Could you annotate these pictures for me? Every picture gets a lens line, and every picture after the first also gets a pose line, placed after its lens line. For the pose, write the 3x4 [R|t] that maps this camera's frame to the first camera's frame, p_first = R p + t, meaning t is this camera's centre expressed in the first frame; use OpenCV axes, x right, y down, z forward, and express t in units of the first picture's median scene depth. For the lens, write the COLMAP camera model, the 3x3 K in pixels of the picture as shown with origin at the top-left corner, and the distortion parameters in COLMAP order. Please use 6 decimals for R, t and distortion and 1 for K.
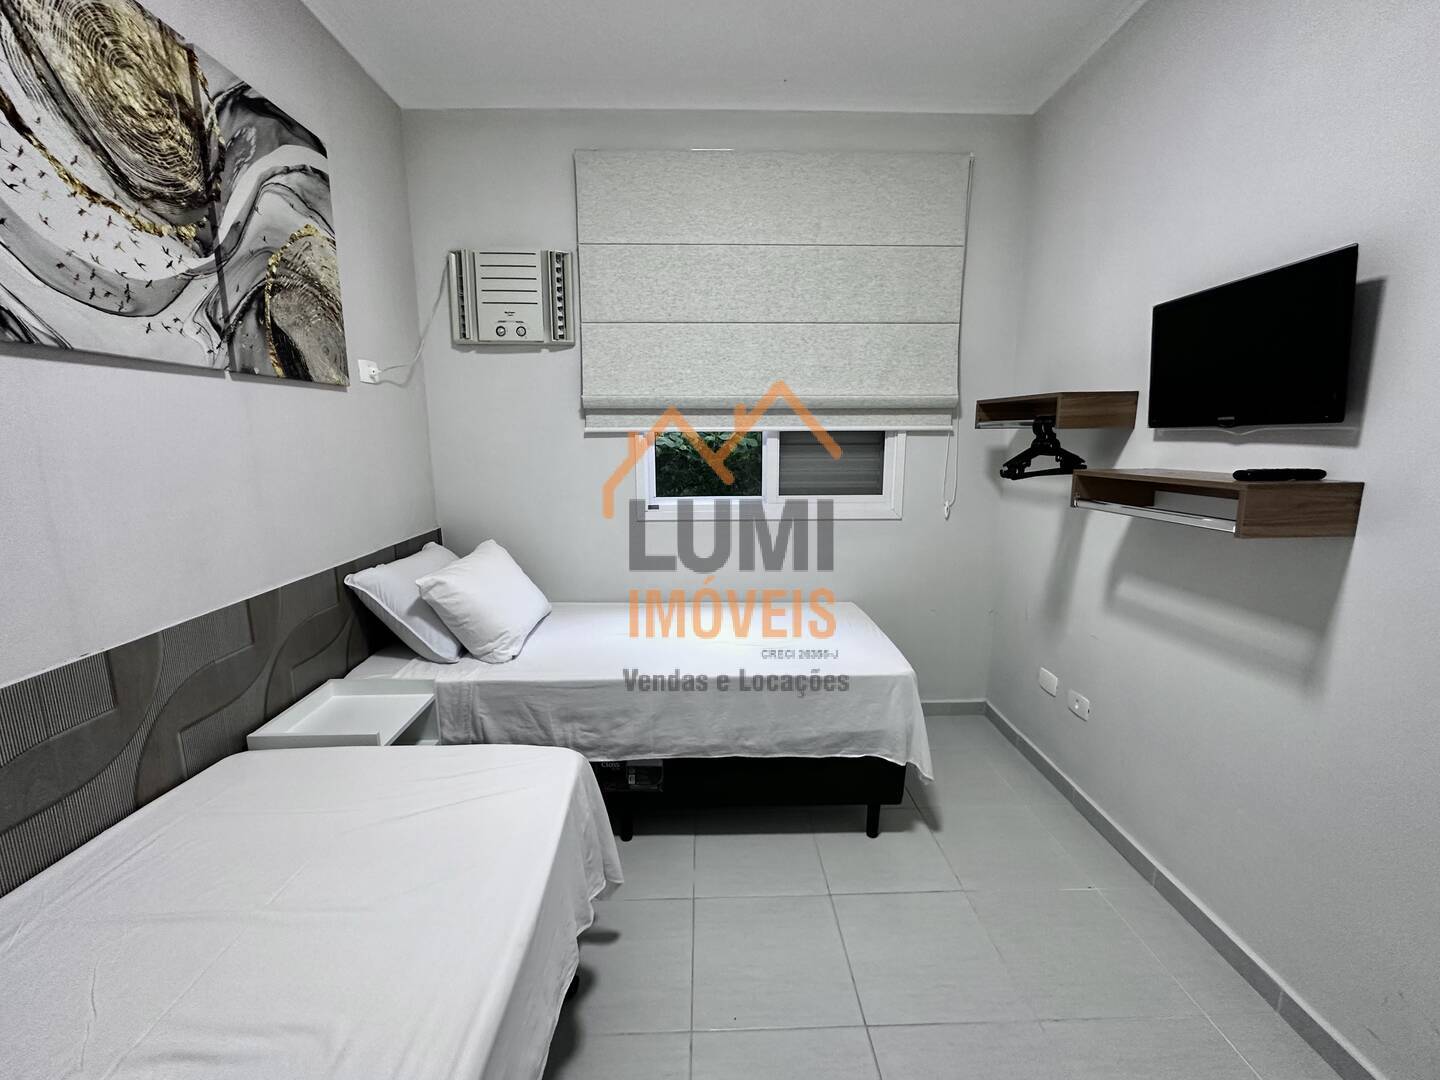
lens RADIAL K [[602.9, 0, 720.0], [0, 602.9, 540.0], [0, 0, 1]] dist [-0.000996, 0.000790]
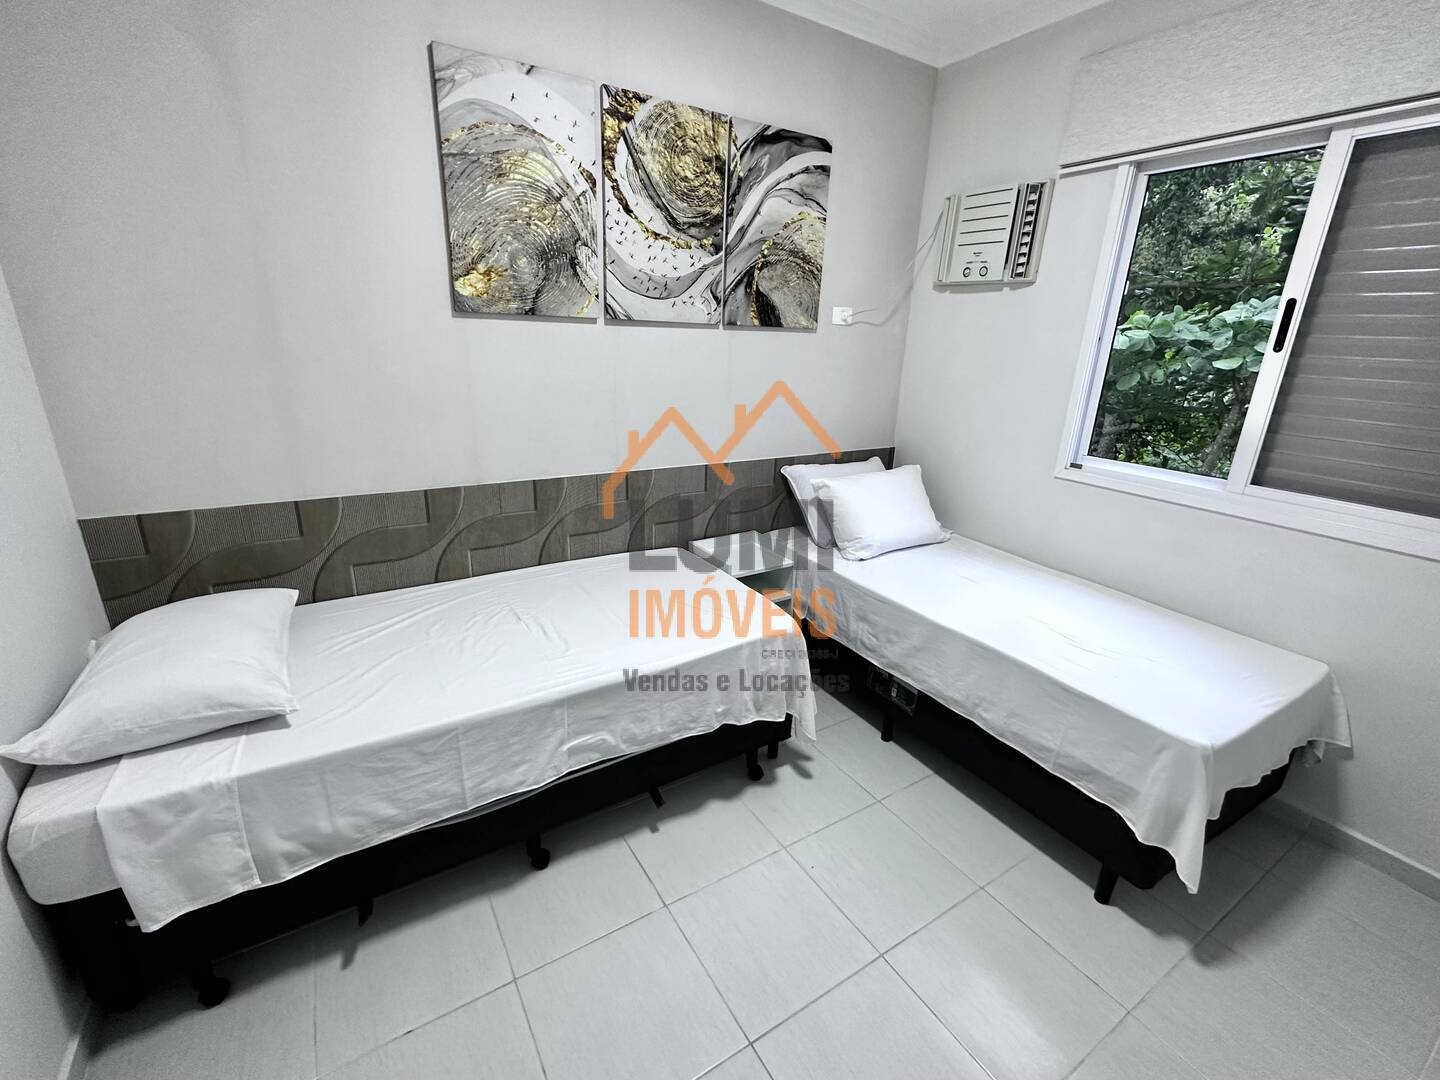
lens RADIAL K [[622.1, 0, 720.0], [0, 622.1, 540.0], [0, 0, 1]] dist [-0.000224, 0.000464]
pose [[0.512209, 0.295340, -0.806484, 0.731303], [-0.190697, 0.954685, 0.228498, -0.109683], [0.837422, 0.036756, 0.545319, 0.101692]]
